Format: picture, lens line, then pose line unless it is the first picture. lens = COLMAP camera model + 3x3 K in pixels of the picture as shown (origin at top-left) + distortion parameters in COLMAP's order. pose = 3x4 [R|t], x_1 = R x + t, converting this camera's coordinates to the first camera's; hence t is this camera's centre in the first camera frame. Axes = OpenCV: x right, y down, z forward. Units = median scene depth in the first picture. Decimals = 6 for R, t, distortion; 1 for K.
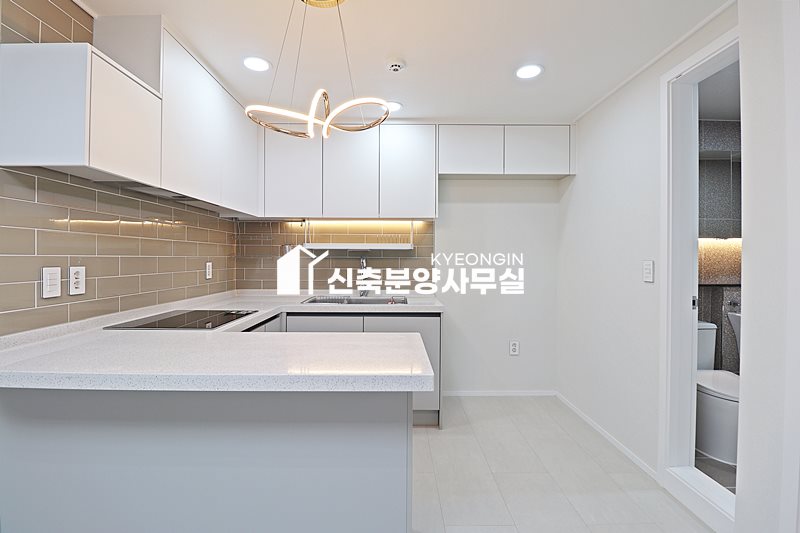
lens RADIAL K [[382.0, 0, 400.0], [0, 382.0, 266.5], [0, 0, 1]] dist [-0.000885, -0.000622]
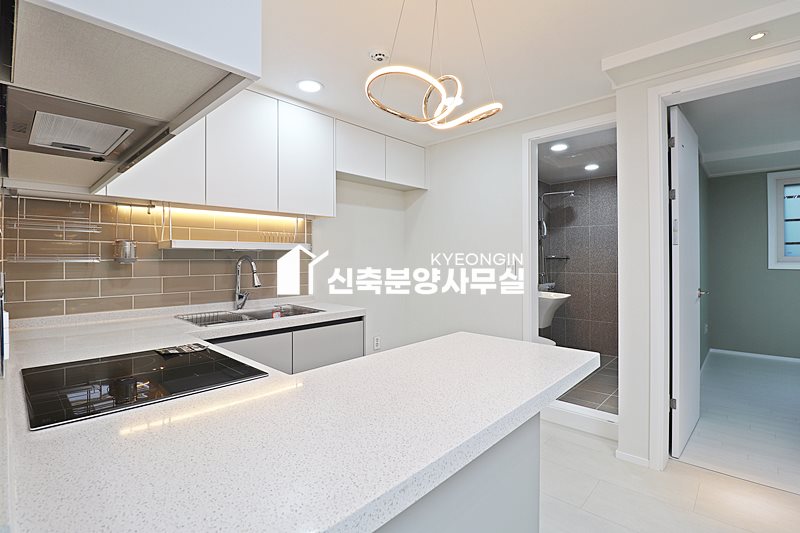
lens RADIAL K [[382.0, 0, 400.0], [0, 382.0, 266.5], [0, 0, 1]] dist [-0.000885, -0.000622]
pose [[0.688291, -0.020221, 0.725152, -0.482237], [0.016532, 0.999789, 0.012187, -0.014849], [-0.725246, 0.003600, 0.688481, 0.233168]]
